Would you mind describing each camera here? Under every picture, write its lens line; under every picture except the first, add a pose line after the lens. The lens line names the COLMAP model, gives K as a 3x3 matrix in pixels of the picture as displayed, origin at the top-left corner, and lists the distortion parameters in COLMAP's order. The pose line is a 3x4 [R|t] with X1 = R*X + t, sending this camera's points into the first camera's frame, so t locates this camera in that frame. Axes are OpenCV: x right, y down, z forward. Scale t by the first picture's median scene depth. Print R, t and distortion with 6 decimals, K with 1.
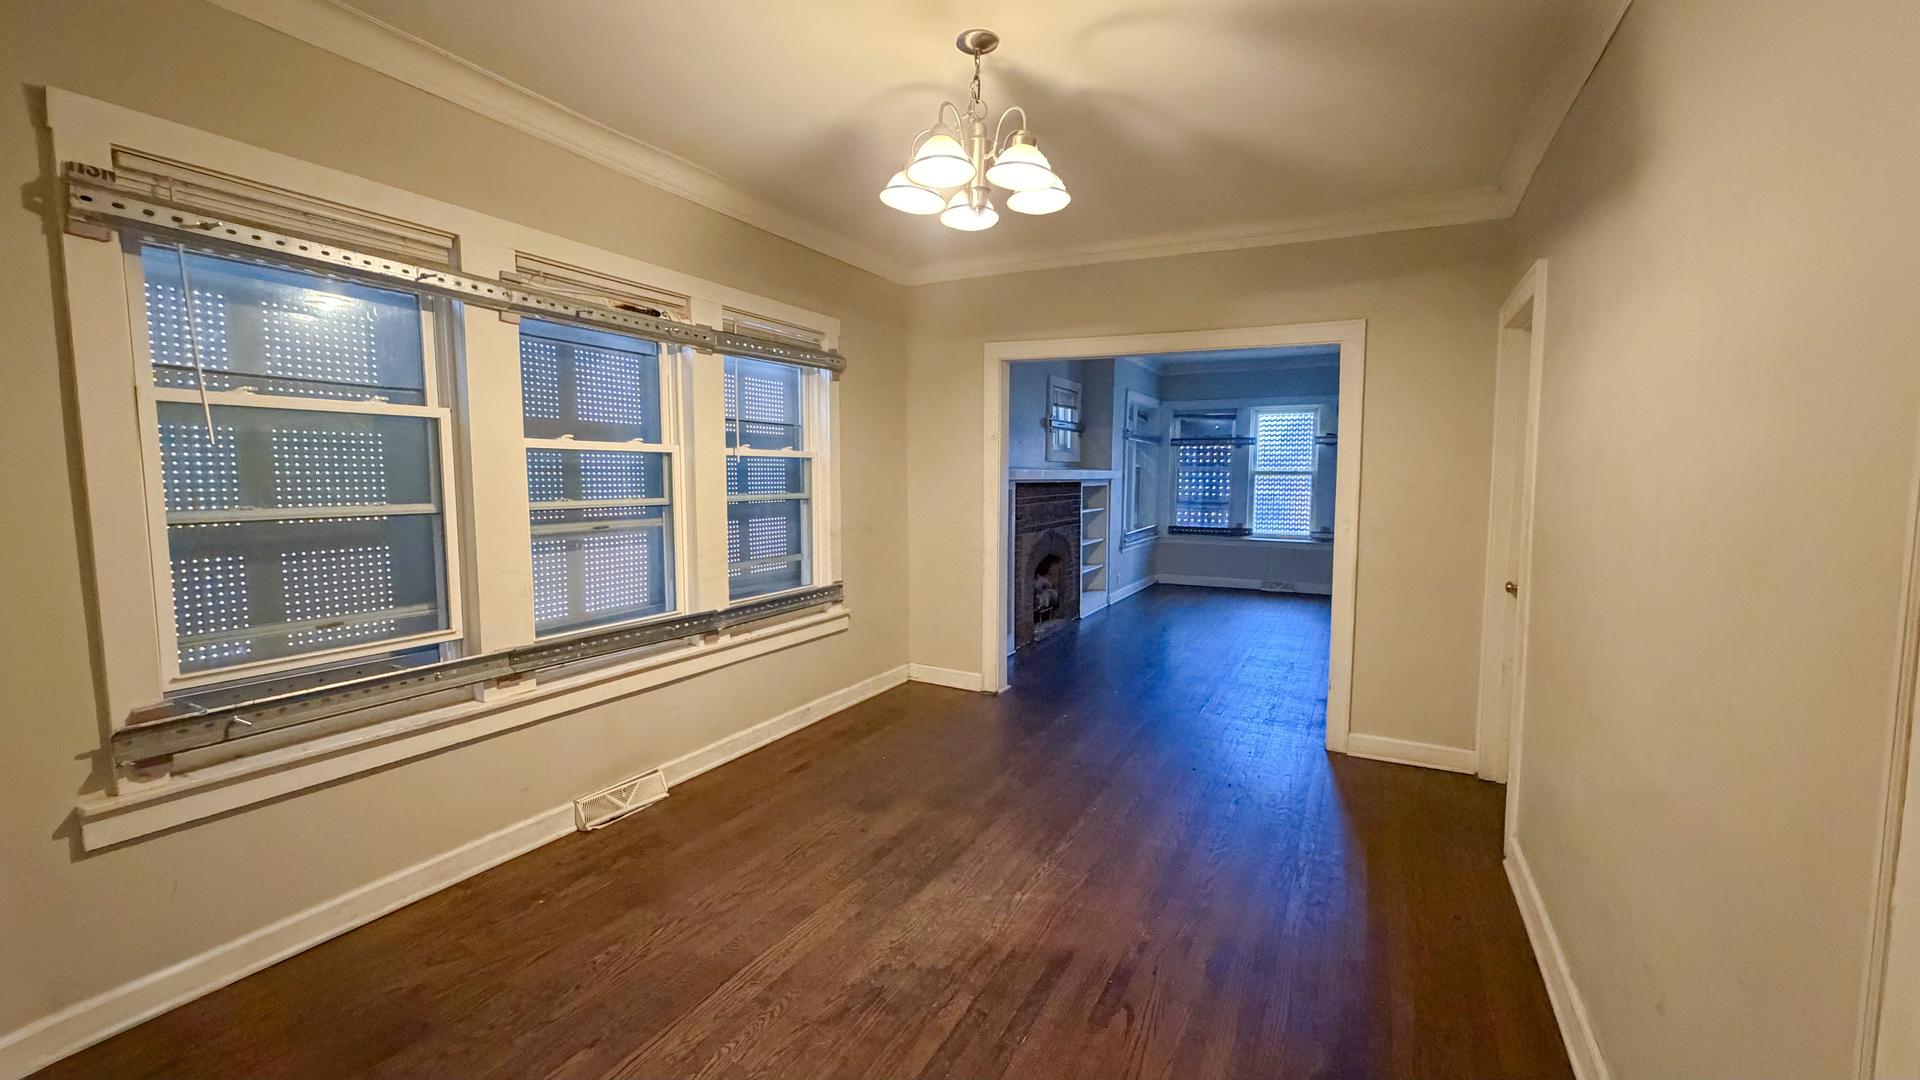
lens RADIAL K [[767.5, 0, 958.2], [0, 767.5, 538.2], [0, 0, 1]] dist [0.001775, -0.000665]
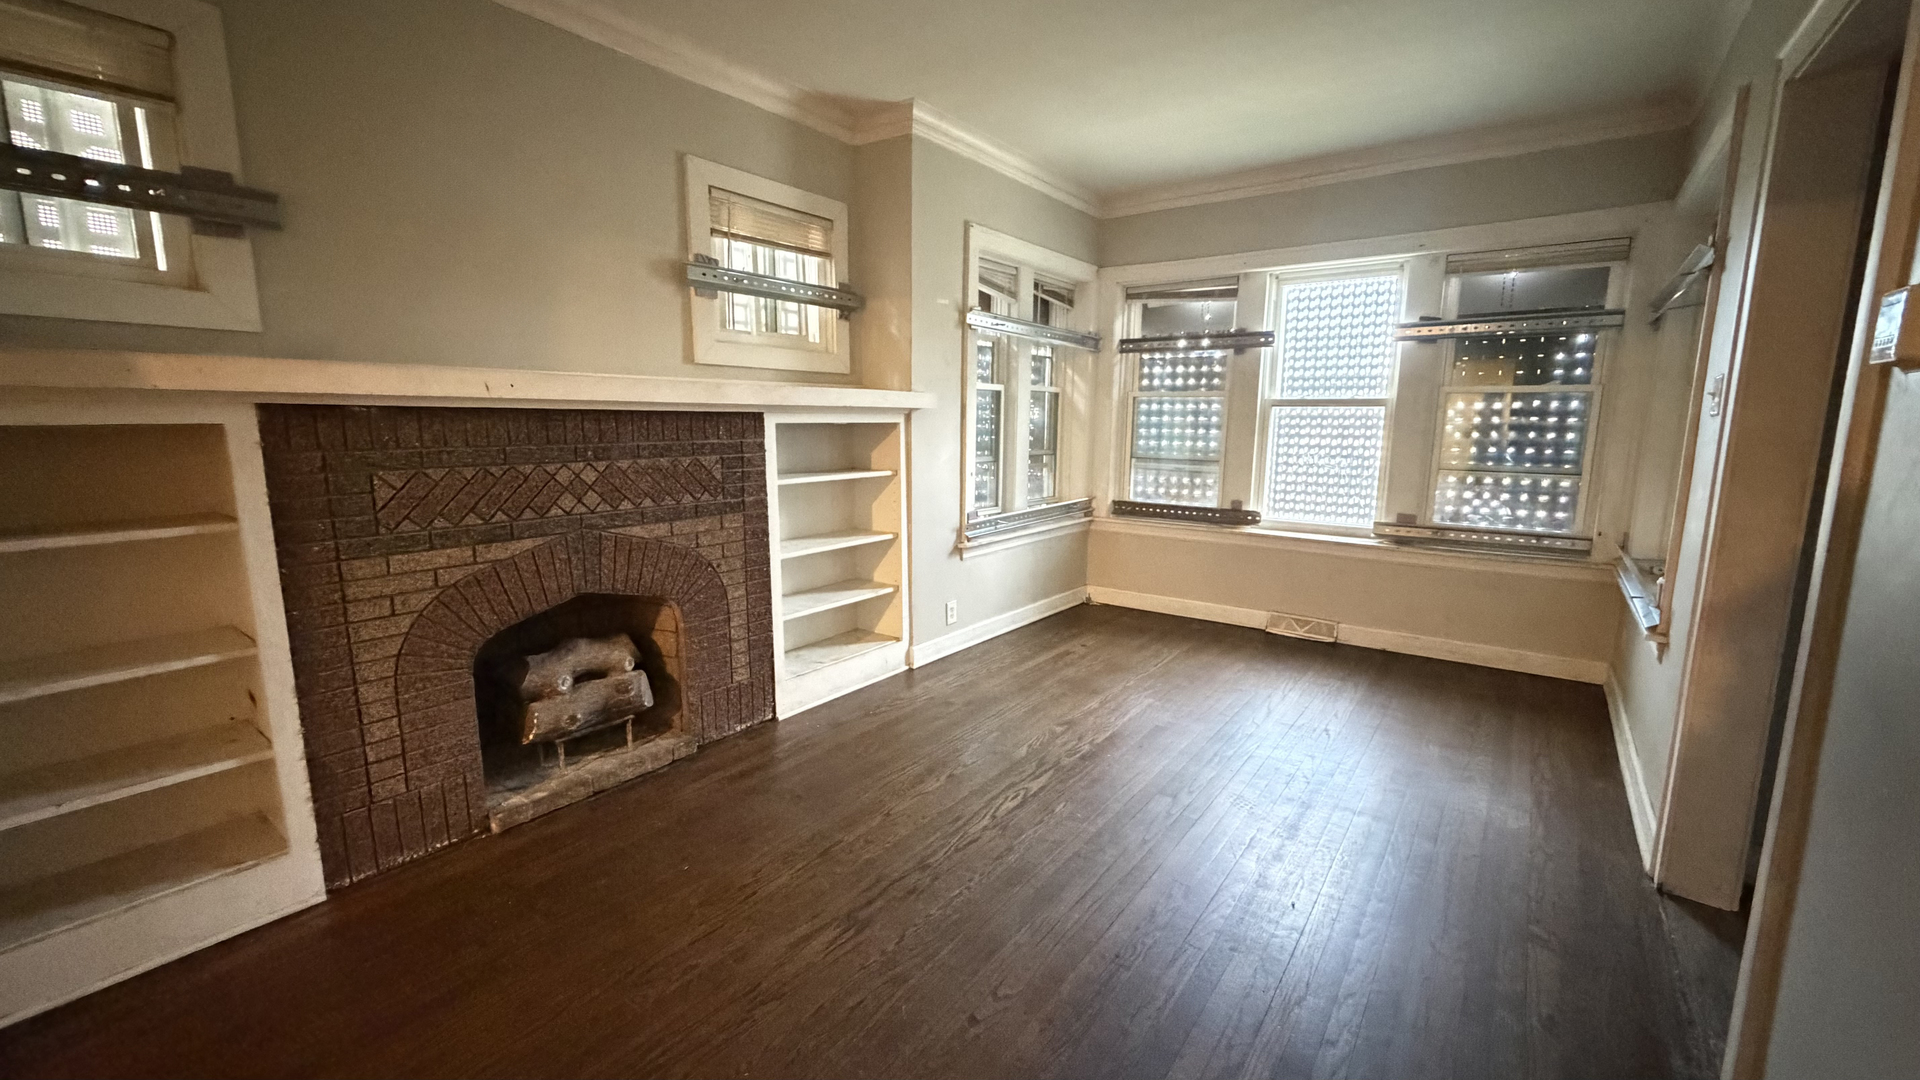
lens RADIAL K [[767.5, 0, 972.6], [0, 767.5, 535.9], [0, 0, 1]] dist [0.001775, -0.000665]
pose [[0.989932, 0.027482, -0.138850, 0.276146], [-0.017948, 0.997424, 0.069455, -0.029942], [0.140401, -0.066263, 0.987875, 0.483225]]
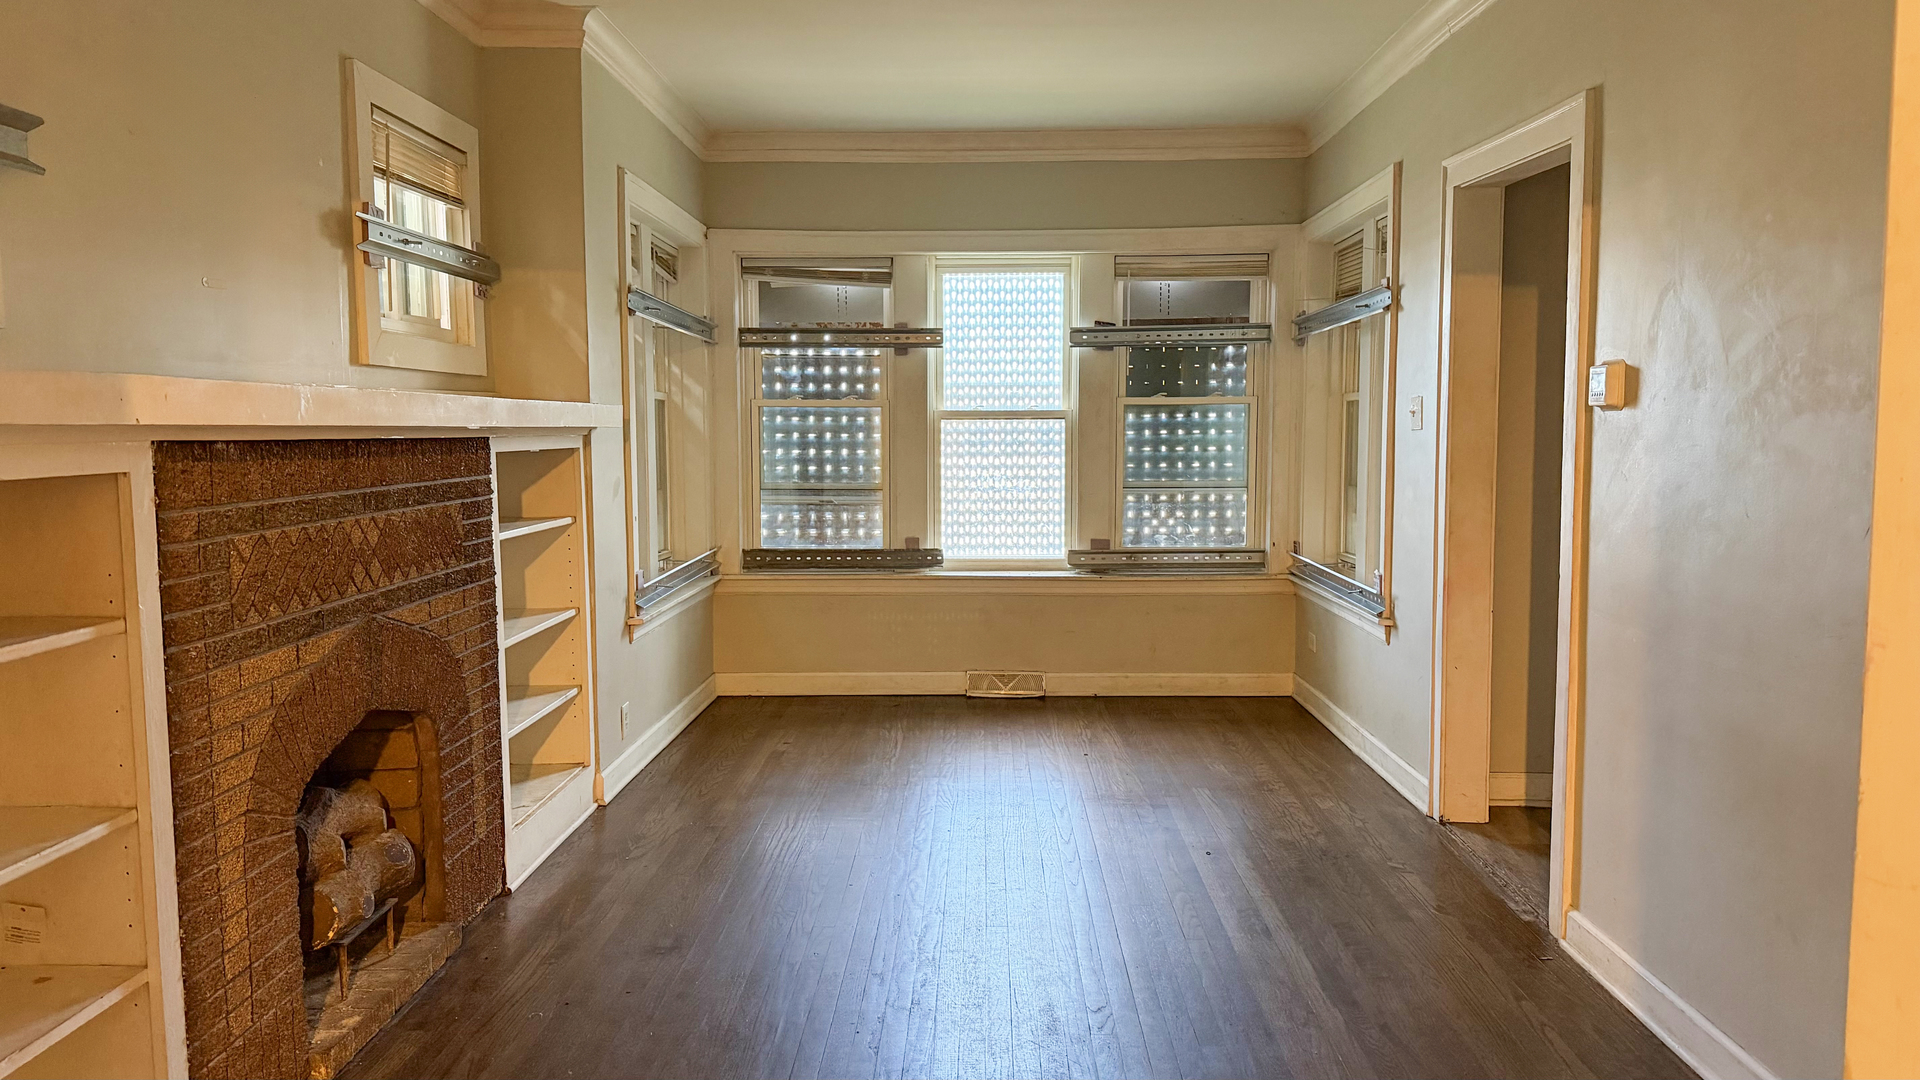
lens RADIAL K [[1317.2, 0, 975.1], [0, 1317.2, 548.4], [0, 0, 1]] dist [0.048606, -0.078985]
pose [[0.884002, -0.047019, 0.465113, 0.071142], [0.044334, 0.998877, 0.016716, -0.025182], [-0.465377, 0.005843, 0.885093, 0.378429]]
